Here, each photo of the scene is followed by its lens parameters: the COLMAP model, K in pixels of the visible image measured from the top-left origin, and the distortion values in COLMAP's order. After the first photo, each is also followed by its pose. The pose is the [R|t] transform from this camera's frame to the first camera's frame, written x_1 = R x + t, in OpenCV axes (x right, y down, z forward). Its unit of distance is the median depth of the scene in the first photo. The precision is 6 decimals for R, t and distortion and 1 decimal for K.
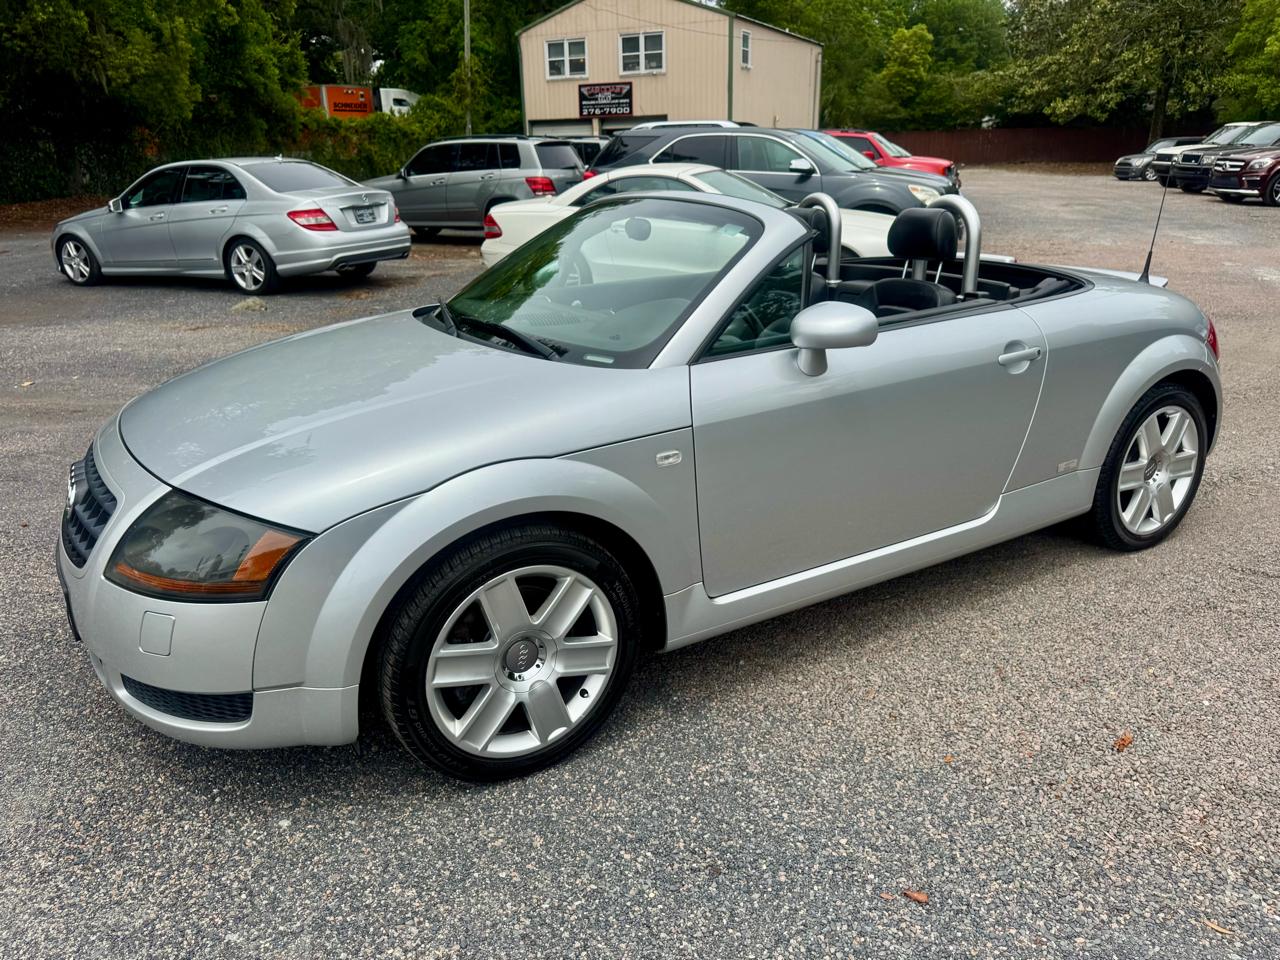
lens RADIAL K [[935.5, 0, 633.7], [0, 935.5, 488.7], [0, 0, 1]] dist [-0.005440, -0.009940]
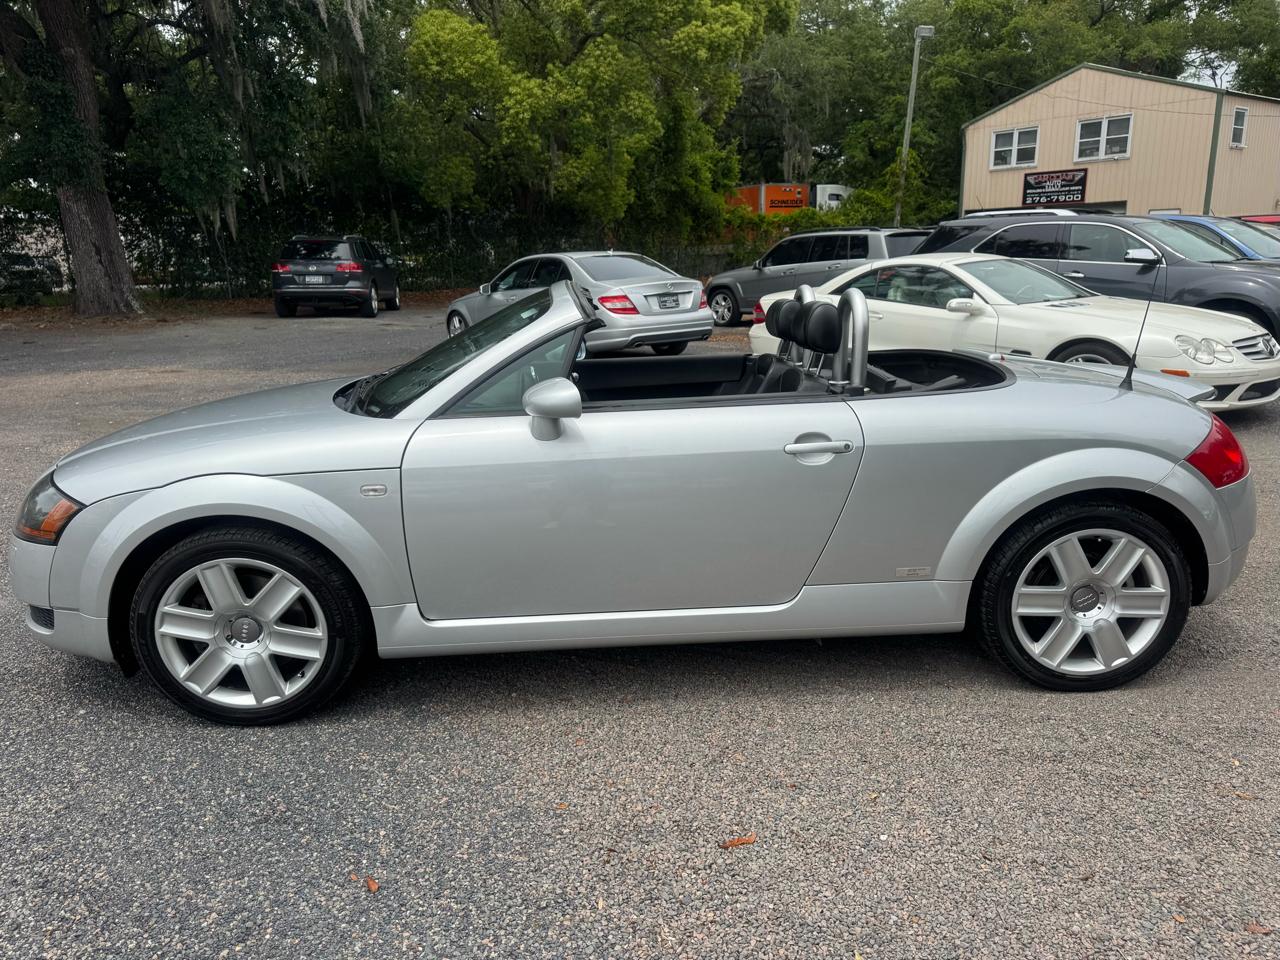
lens RADIAL K [[927.7, 0, 615.6], [0, 927.7, 474.4], [0, 0, 1]] dist [0.024571, -0.054612]
pose [[0.887837, 0.099362, -0.449302, 0.038411], [-0.144771, 0.987142, -0.067769, -0.000886], [0.436791, 0.125214, 0.890806, 0.002105]]
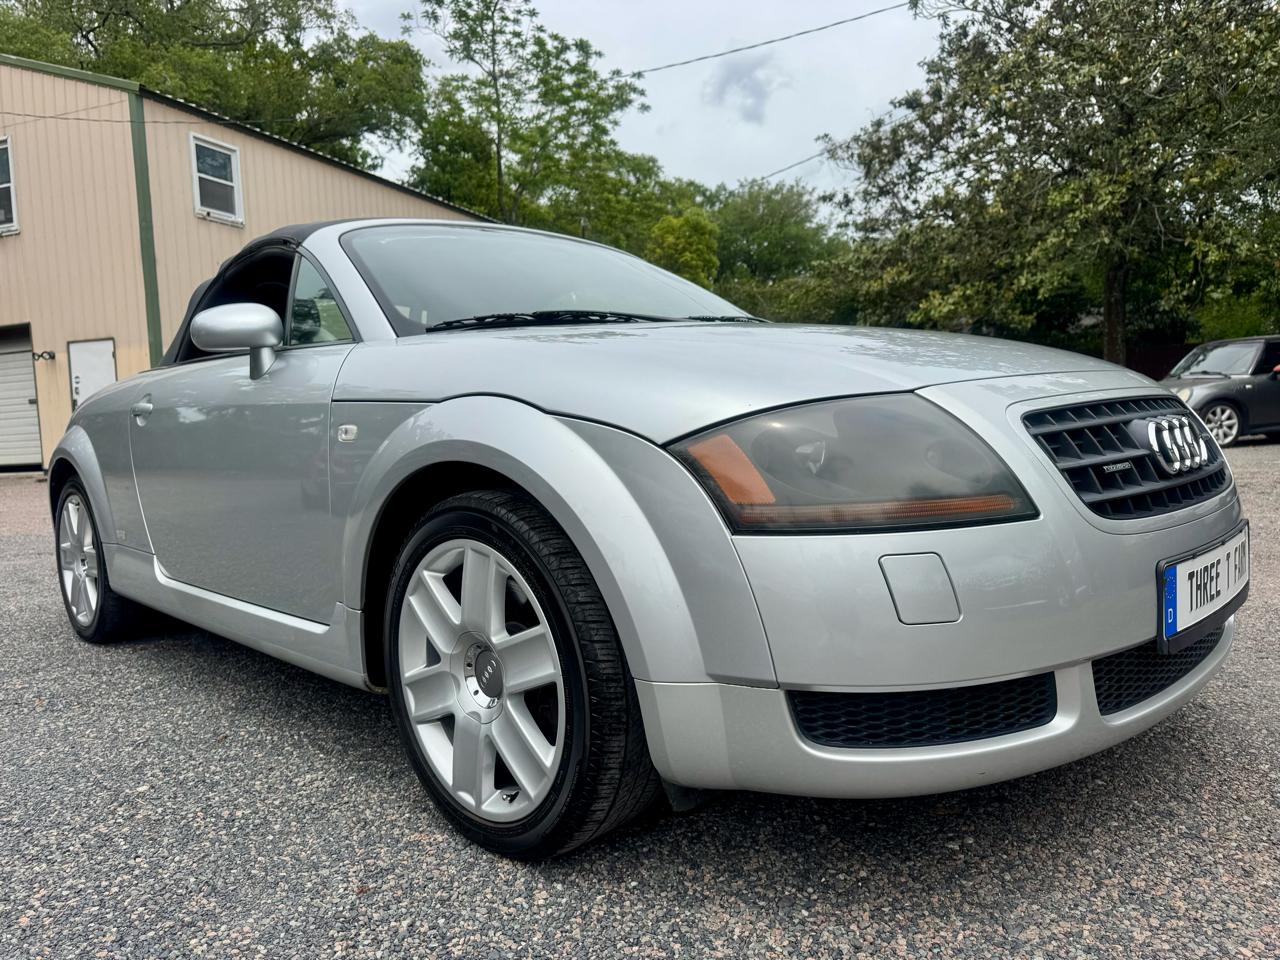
lens RADIAL K [[935.5, 0, 633.7], [0, 935.5, 488.7], [0, 0, 1]] dist [-0.005440, -0.009940]
pose [[0.995979, -0.026160, 0.085680, 0.398632], [0.048779, 0.960566, -0.273741, -0.300506], [-0.075140, 0.276820, 0.957979, 0.893075]]
